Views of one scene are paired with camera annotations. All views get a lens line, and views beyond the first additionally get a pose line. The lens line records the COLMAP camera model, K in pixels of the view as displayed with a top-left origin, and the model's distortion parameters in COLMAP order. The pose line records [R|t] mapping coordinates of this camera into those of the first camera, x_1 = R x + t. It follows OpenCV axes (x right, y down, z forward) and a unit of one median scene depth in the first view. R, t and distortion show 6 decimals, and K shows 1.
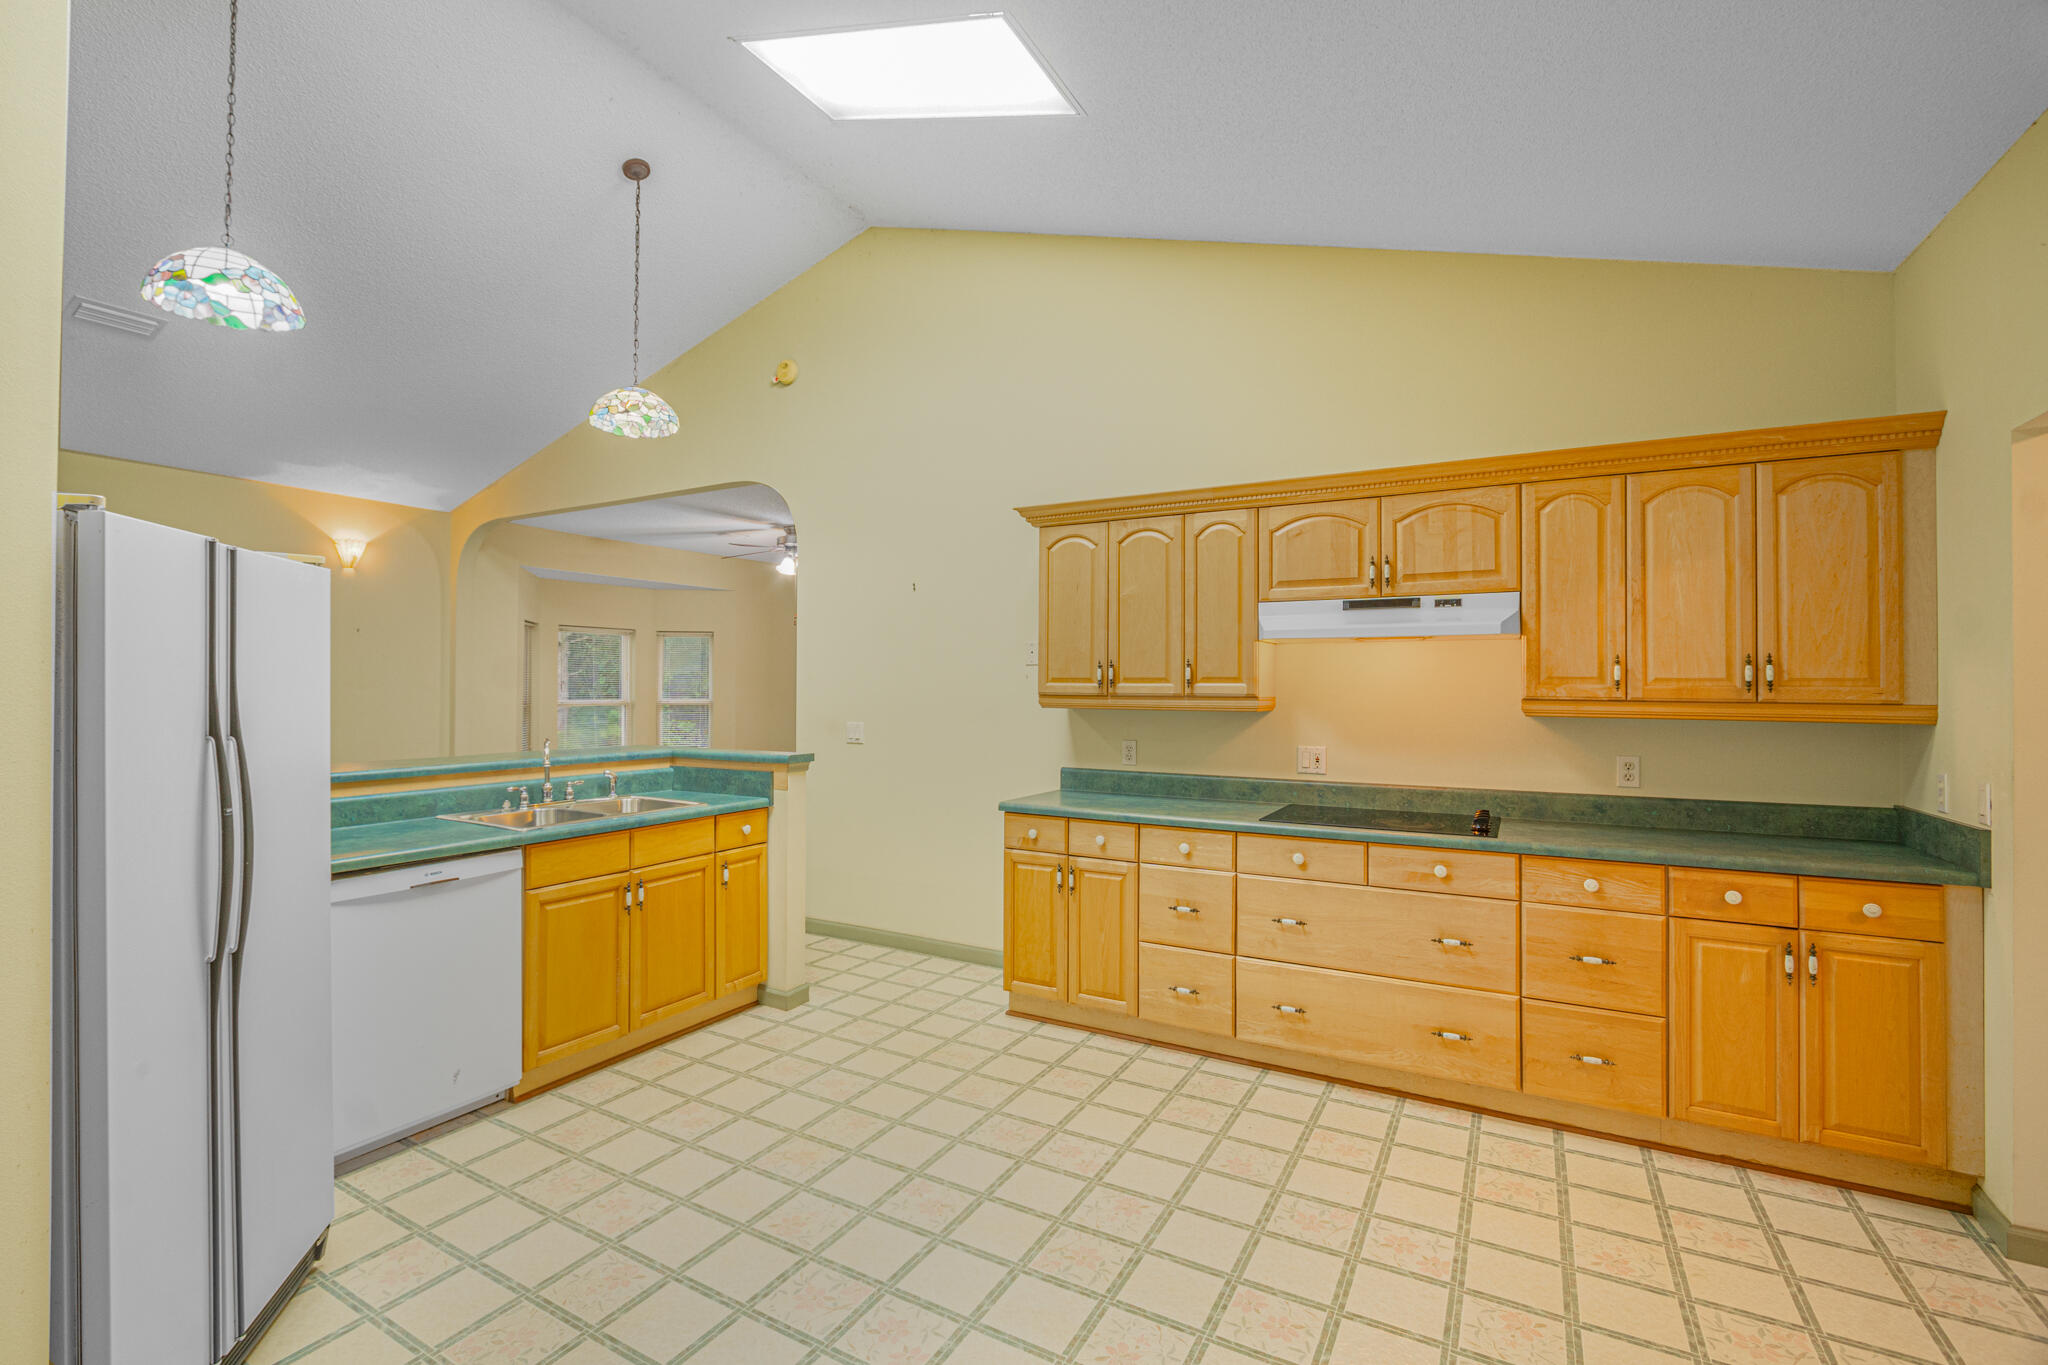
lens RADIAL K [[923.9, 0, 971.3], [0, 923.9, 673.8], [0, 0, 1]] dist [-0.013508, -0.000117]
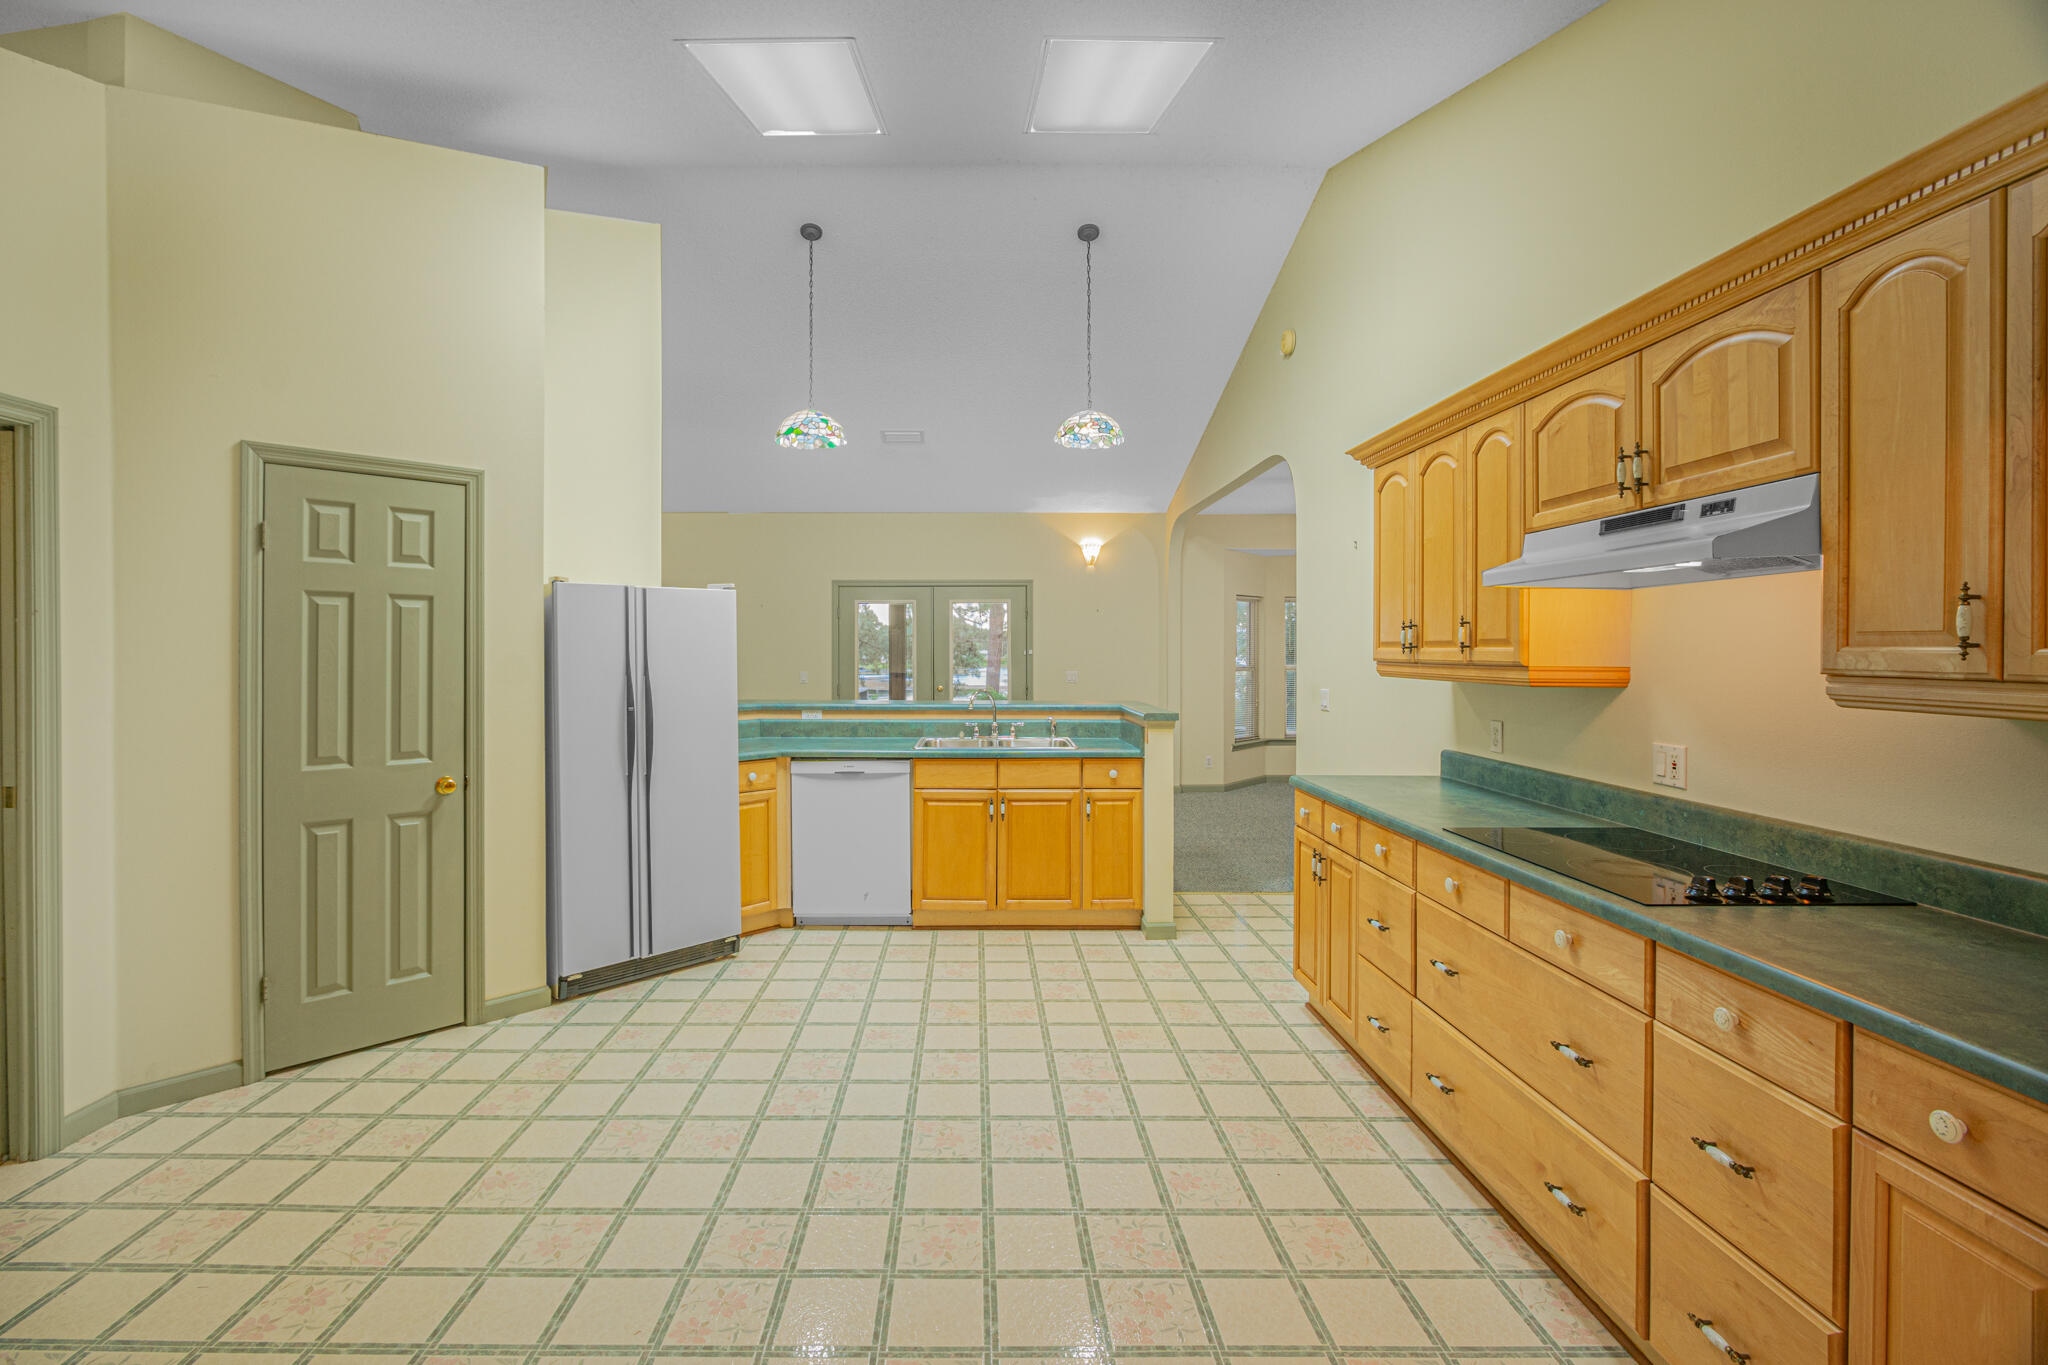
lens RADIAL K [[912.5, 0, 974.2], [0, 912.5, 653.7], [0, 0, 1]] dist [-0.001324, 0.000325]
pose [[0.516793, 0.000362, -0.856111, 0.728225], [0.013308, 0.999876, 0.008456, 0.003984], [0.856007, -0.015763, 0.516724, 0.279452]]
